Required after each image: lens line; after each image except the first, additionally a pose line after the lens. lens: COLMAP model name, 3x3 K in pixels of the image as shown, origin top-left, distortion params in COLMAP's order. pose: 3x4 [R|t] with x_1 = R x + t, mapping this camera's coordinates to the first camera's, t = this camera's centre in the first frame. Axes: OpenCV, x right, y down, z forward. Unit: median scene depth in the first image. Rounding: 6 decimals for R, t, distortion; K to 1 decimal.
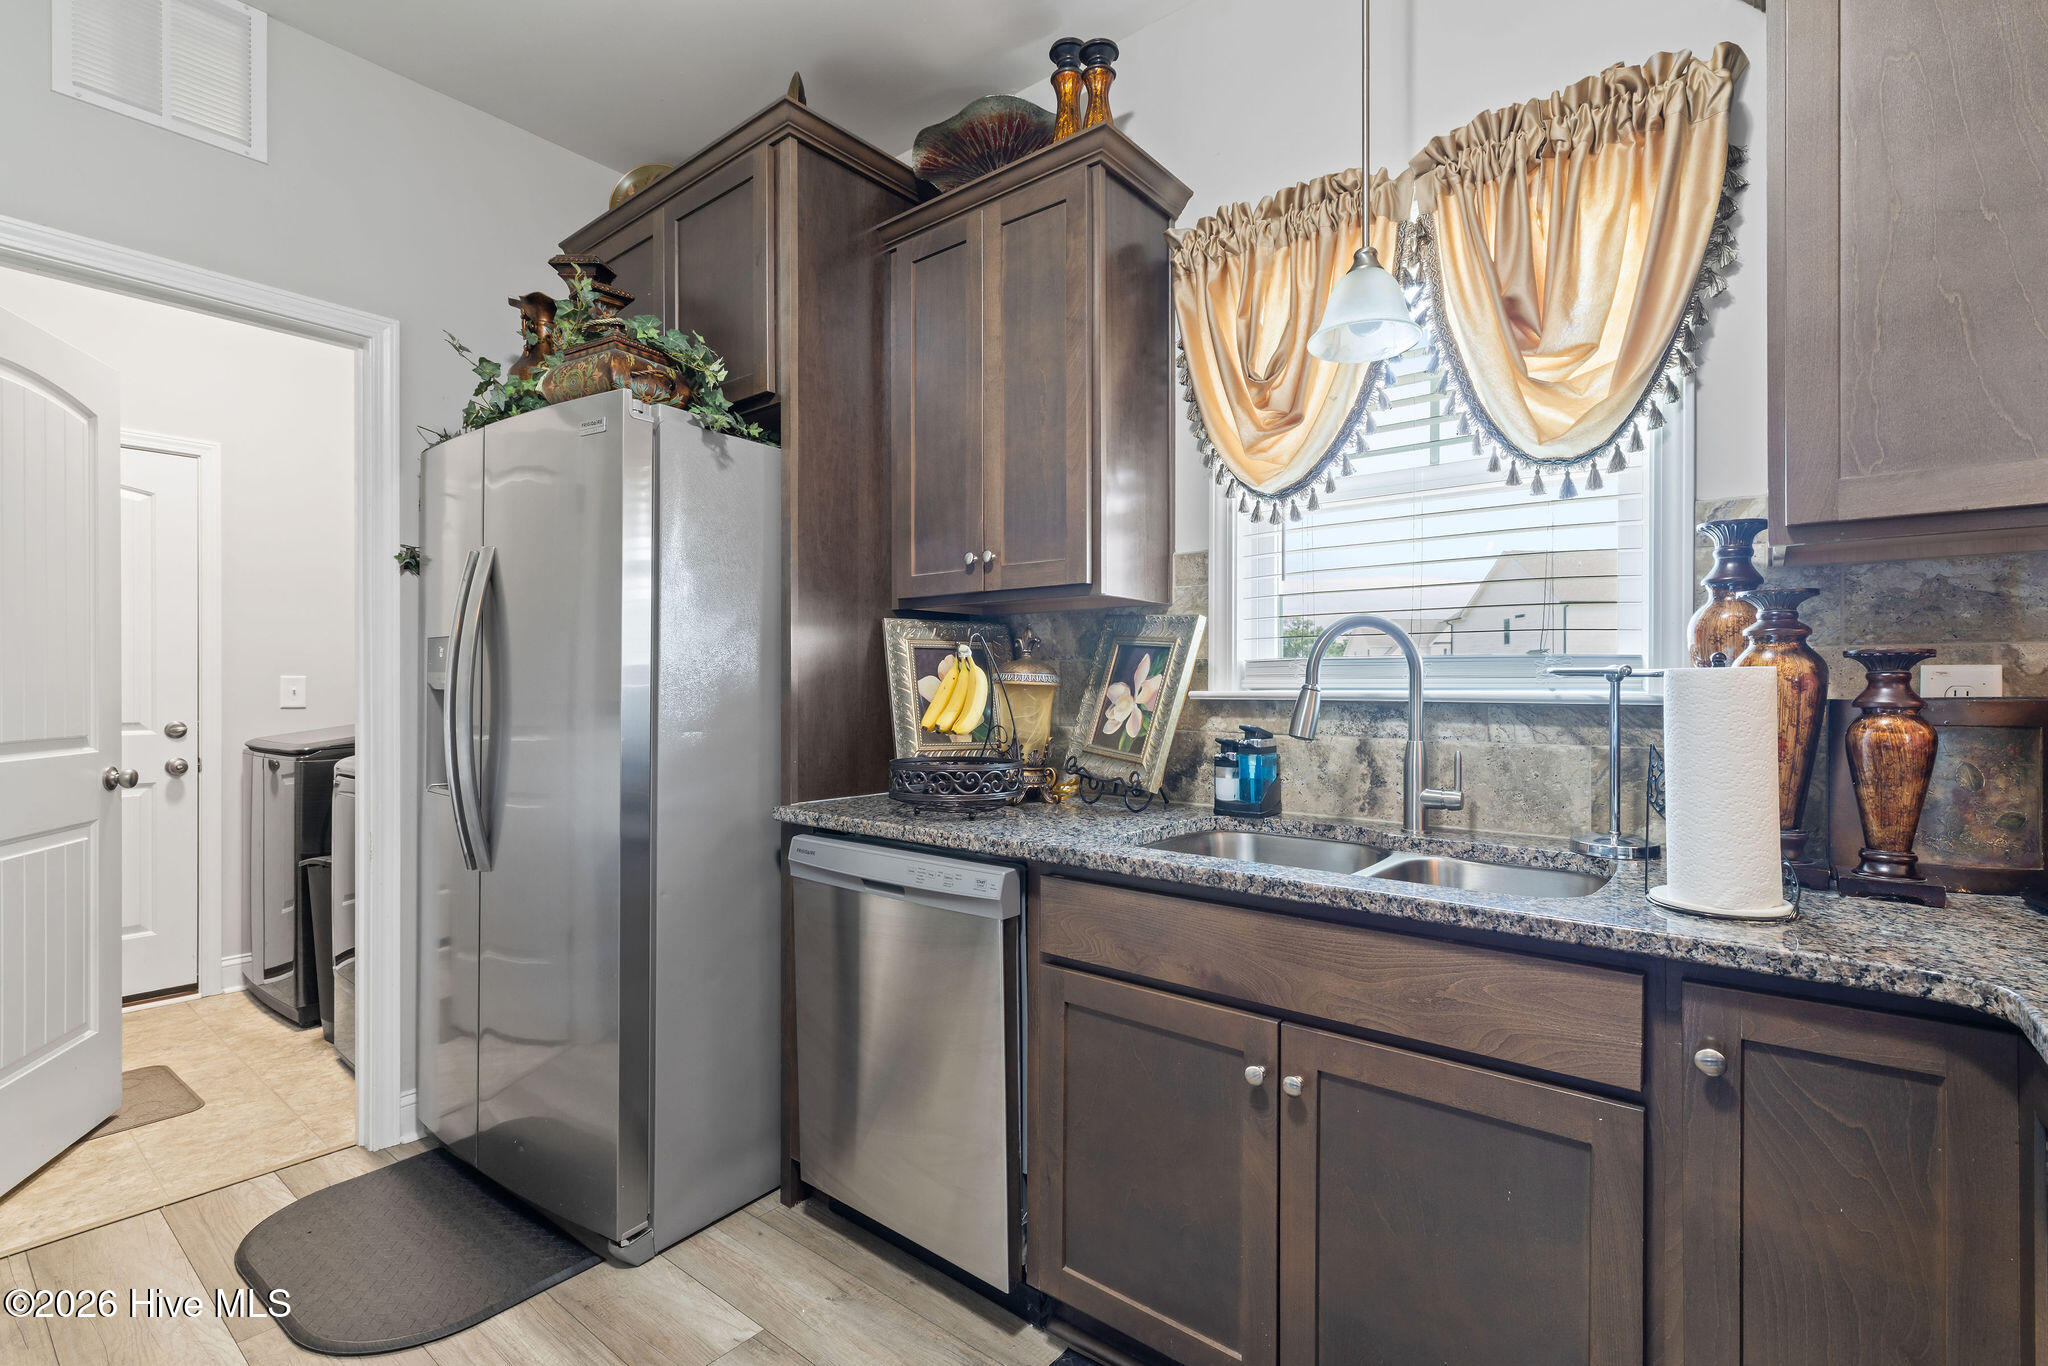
lens RADIAL K [[928.1, 0, 1028.0], [0, 928.1, 684.2], [0, 0, 1]] dist [0.000826, 0.000125]
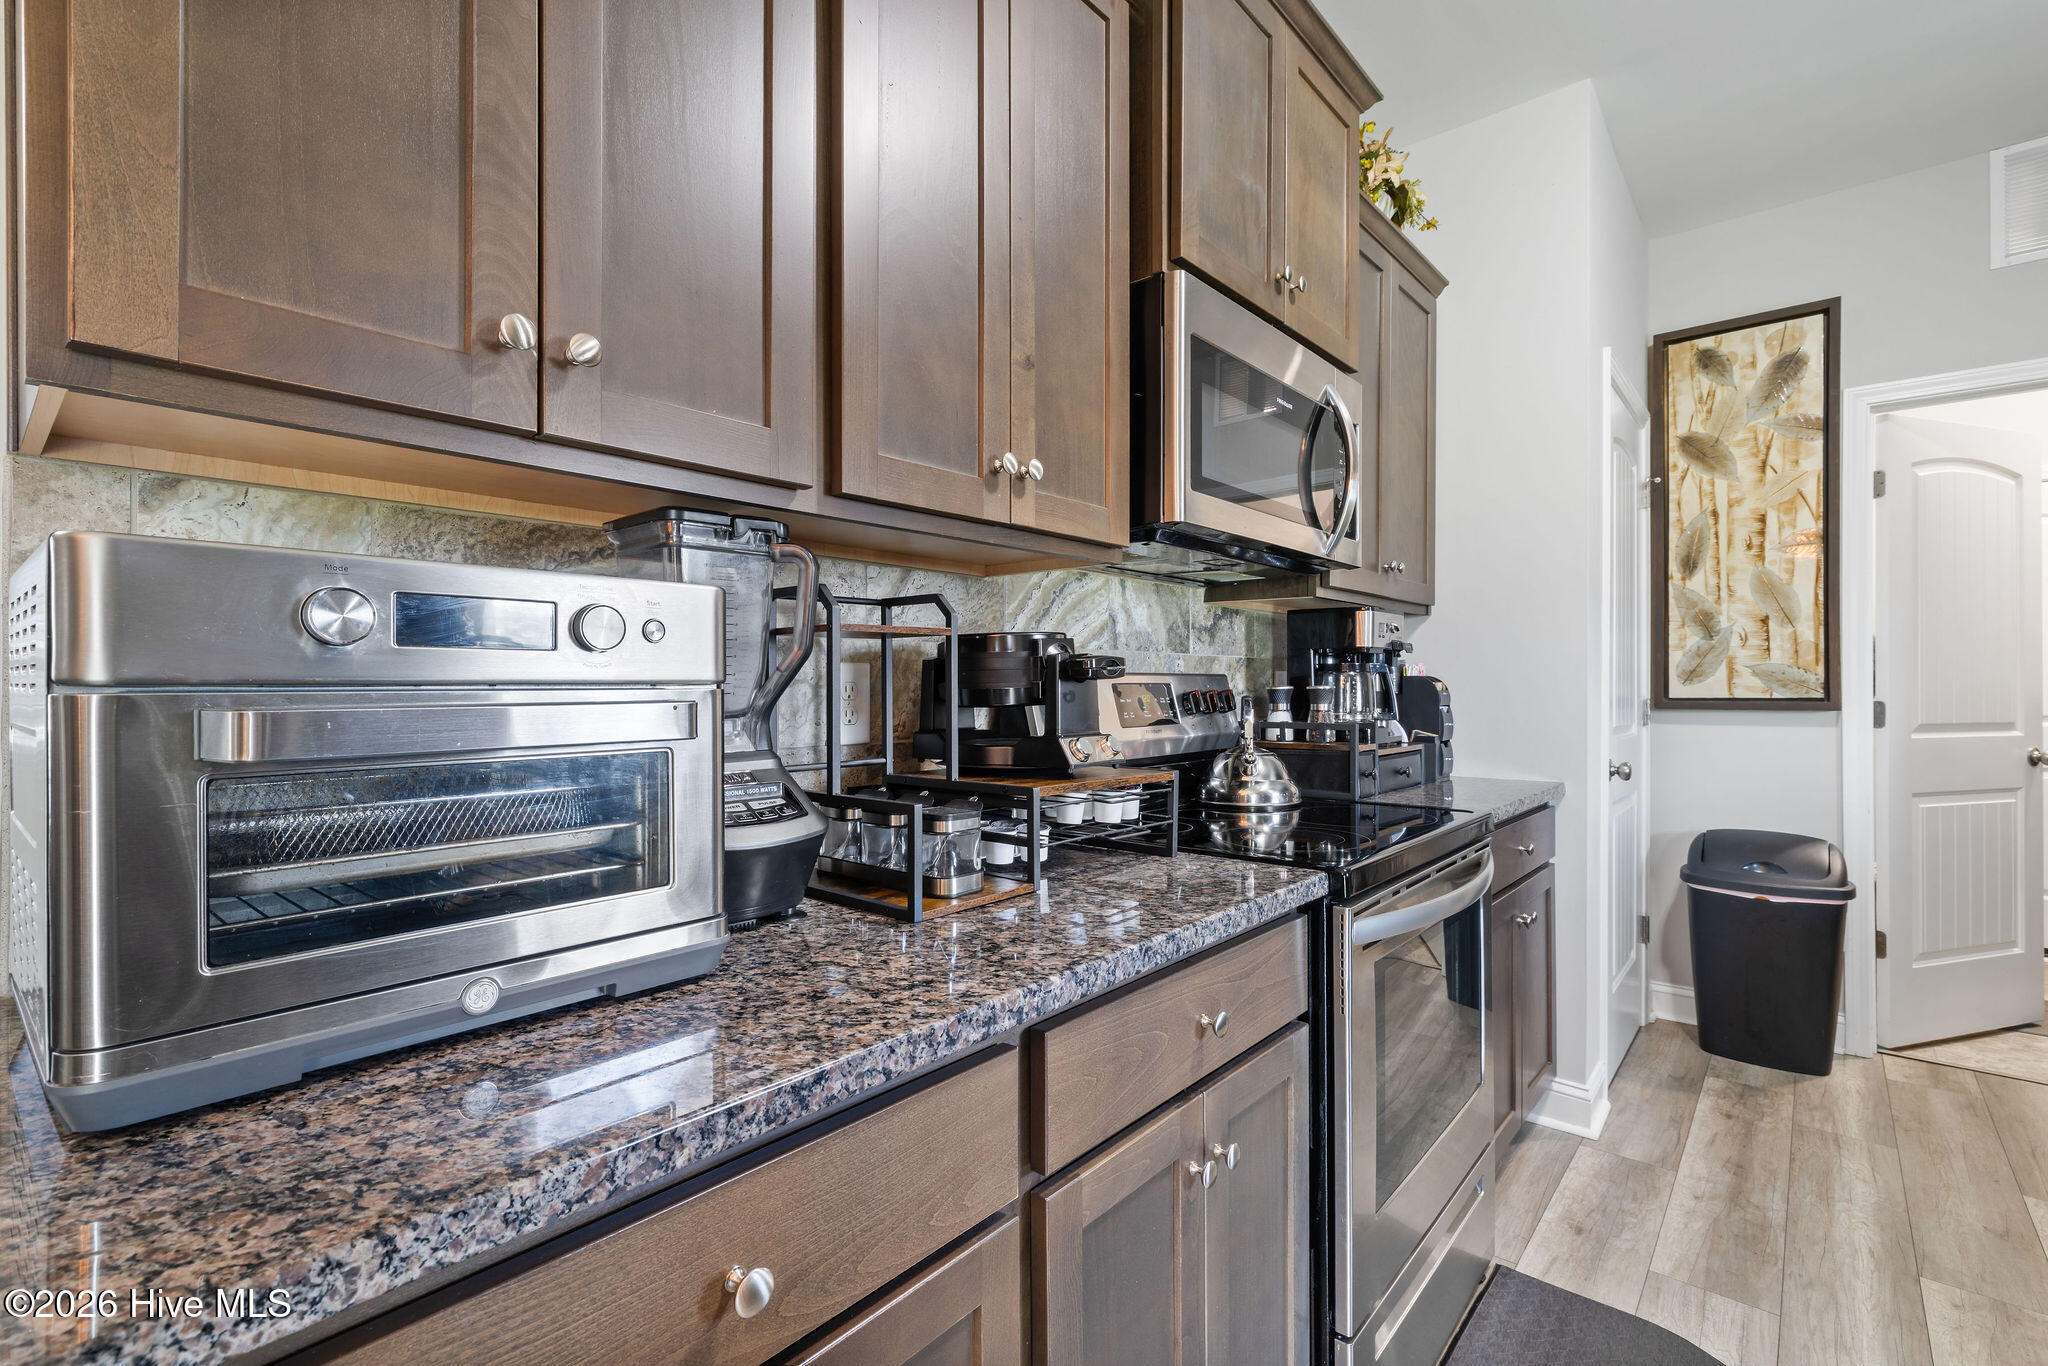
lens RADIAL K [[928.1, 0, 1028.0], [0, 928.1, 684.2], [0, 0, 1]] dist [0.000826, 0.000125]
pose [[-0.033304, -0.000772, -0.999445, 0.386992], [0.001822, 0.999998, -0.000834, 0.000546], [0.999444, -0.001849, -0.033302, -0.391600]]
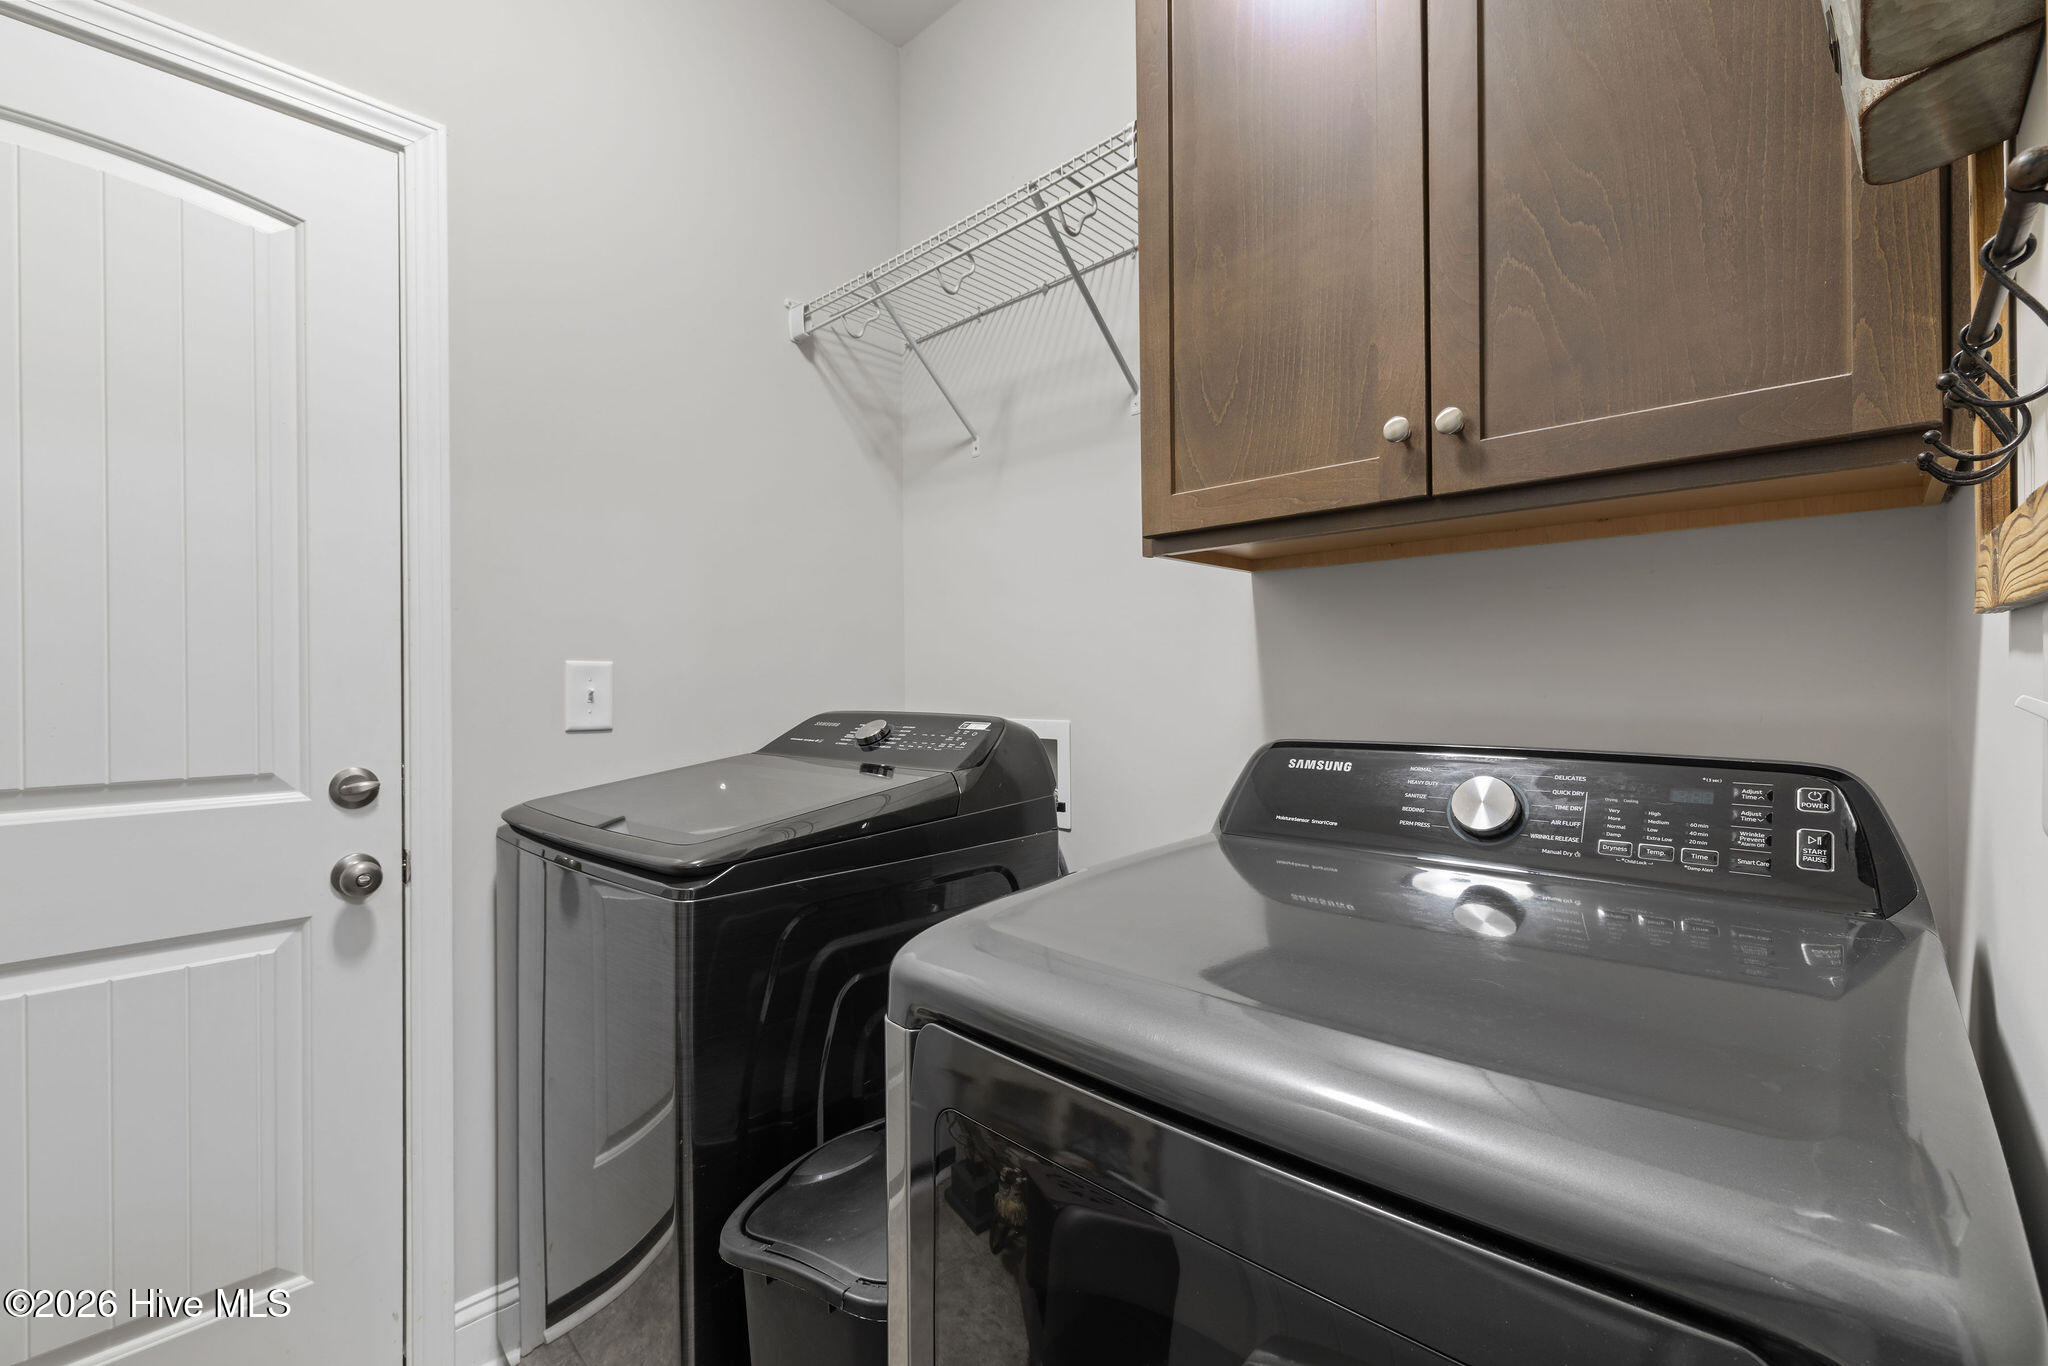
lens RADIAL K [[876.7, 0, 1025.0], [0, 876.7, 671.7], [0, 0, 1]] dist [-0.000226, 0.000223]
pose [[0.996079, -0.009346, -0.087974, -0.931046], [0.009081, 0.999953, -0.003408, 0.000039], [0.088001, 0.002595, 0.996117, 1.014376]]
